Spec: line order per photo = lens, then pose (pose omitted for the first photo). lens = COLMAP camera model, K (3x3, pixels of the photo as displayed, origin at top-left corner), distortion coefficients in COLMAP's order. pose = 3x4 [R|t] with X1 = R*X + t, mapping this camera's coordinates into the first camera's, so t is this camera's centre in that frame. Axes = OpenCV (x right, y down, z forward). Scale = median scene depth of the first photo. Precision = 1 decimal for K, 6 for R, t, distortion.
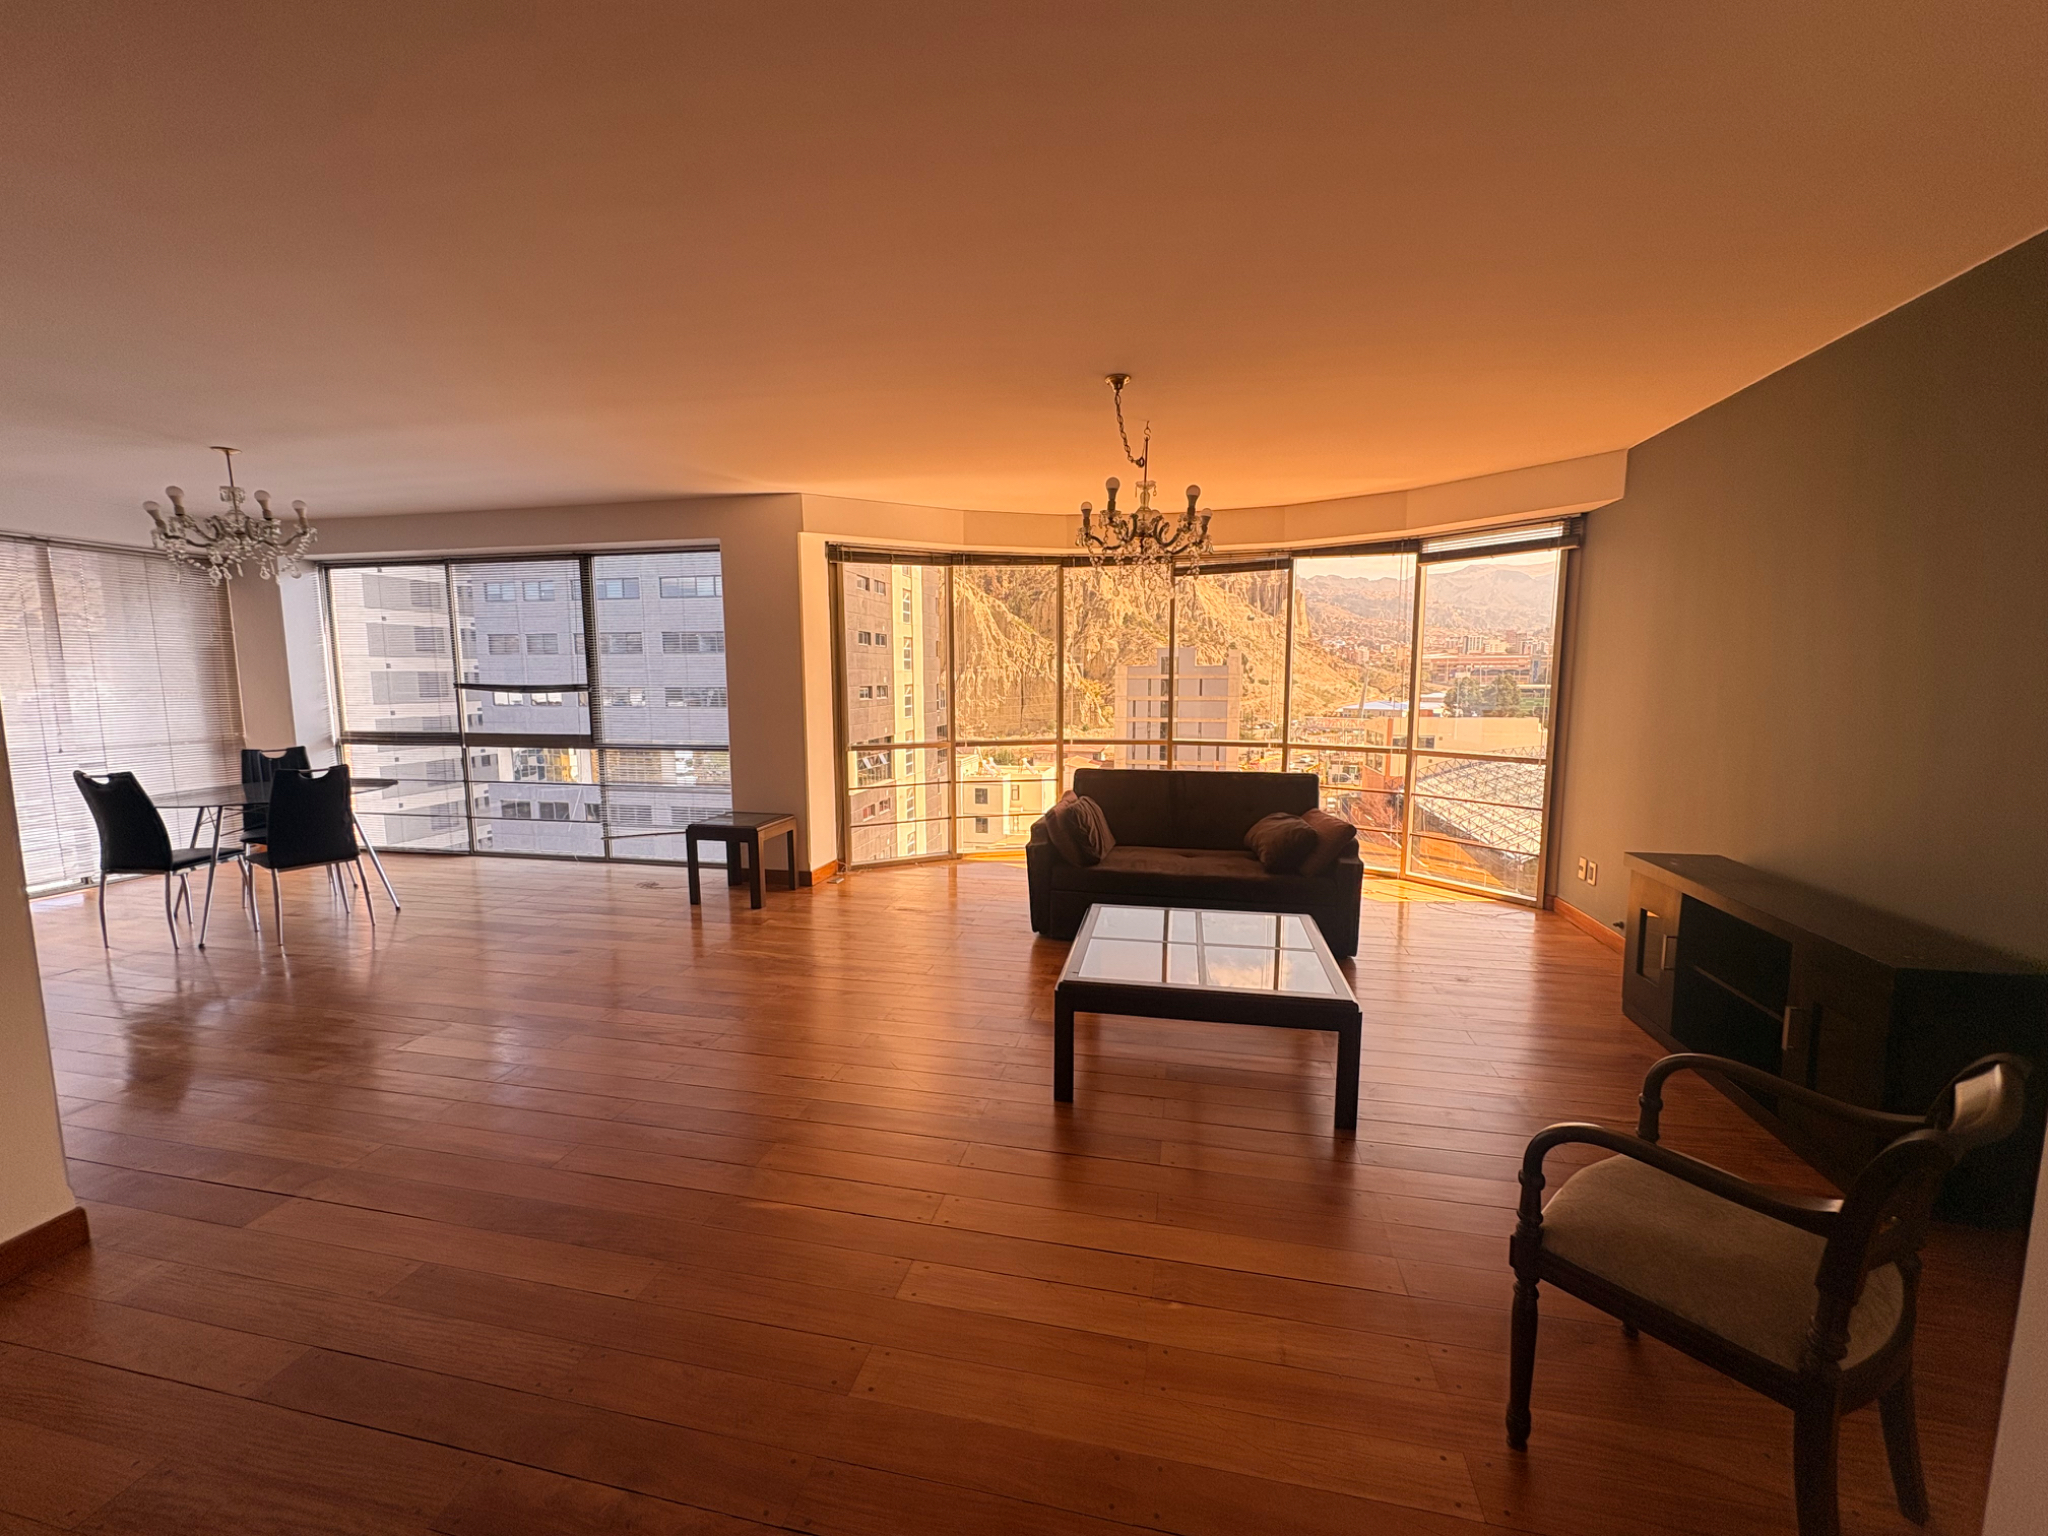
lens RADIAL K [[818.8, 0, 1028.7], [0, 818.8, 772.0], [0, 0, 1]] dist [-0.000210, 0.000703]
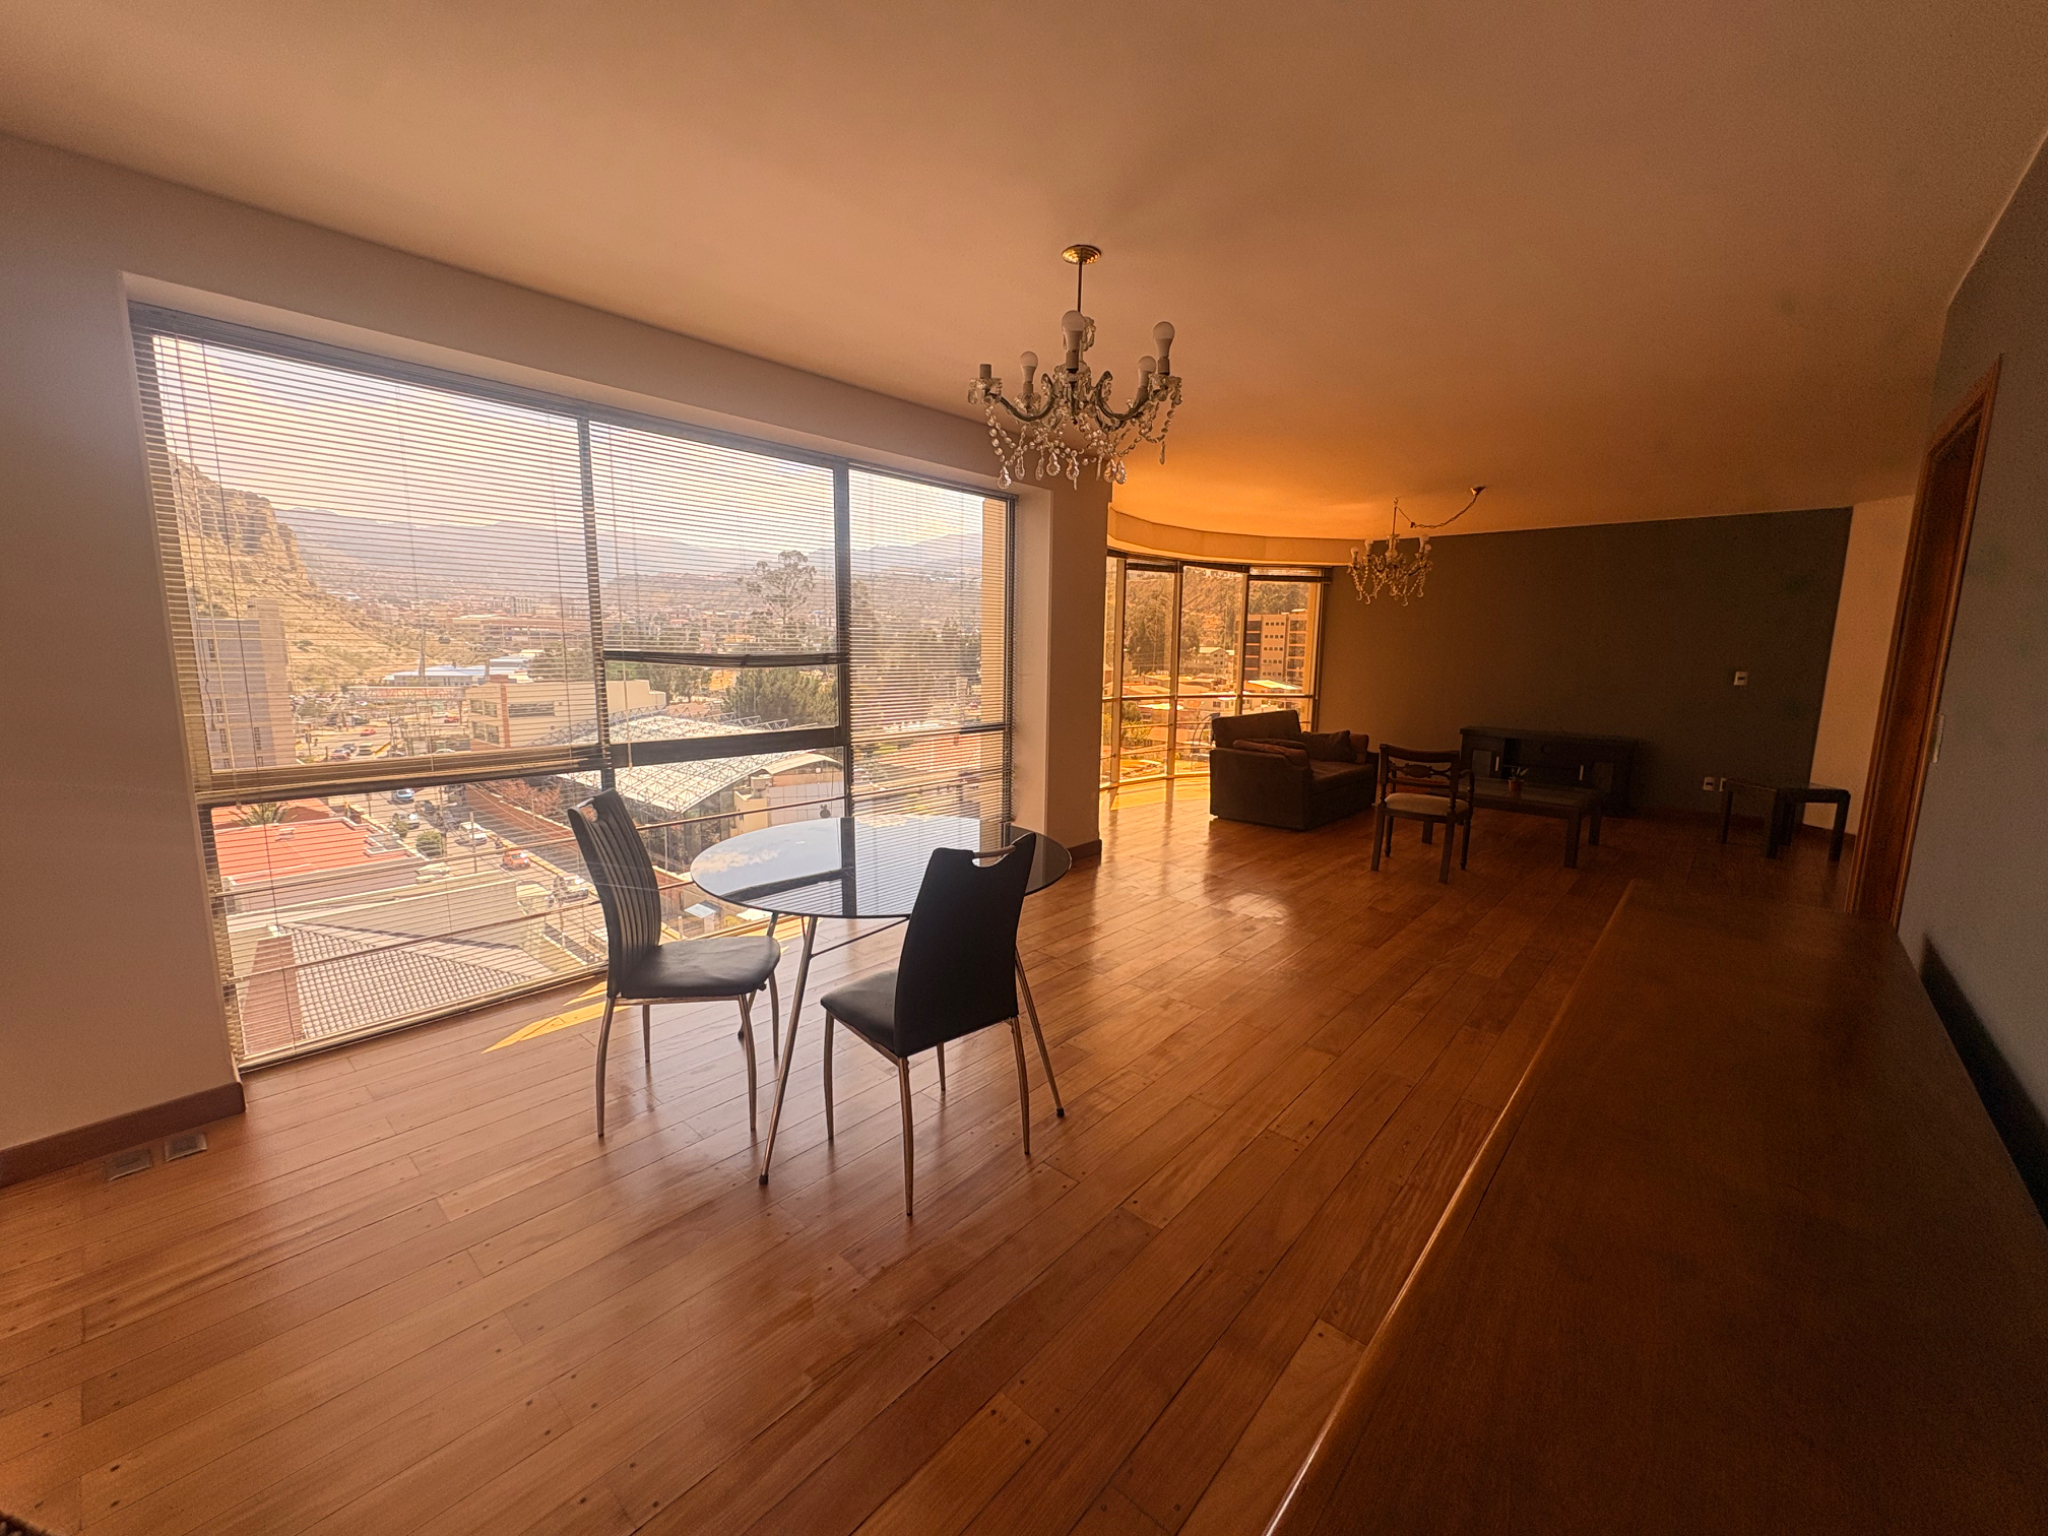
lens RADIAL K [[818.8, 0, 1038.1], [0, 818.8, 767.5], [0, 0, 1]] dist [-0.000210, 0.000703]
pose [[0.489125, -0.118682, 0.864101, -1.572505], [0.085740, 0.992443, 0.087776, -0.086035], [-0.867989, 0.031155, 0.495605, 0.757792]]
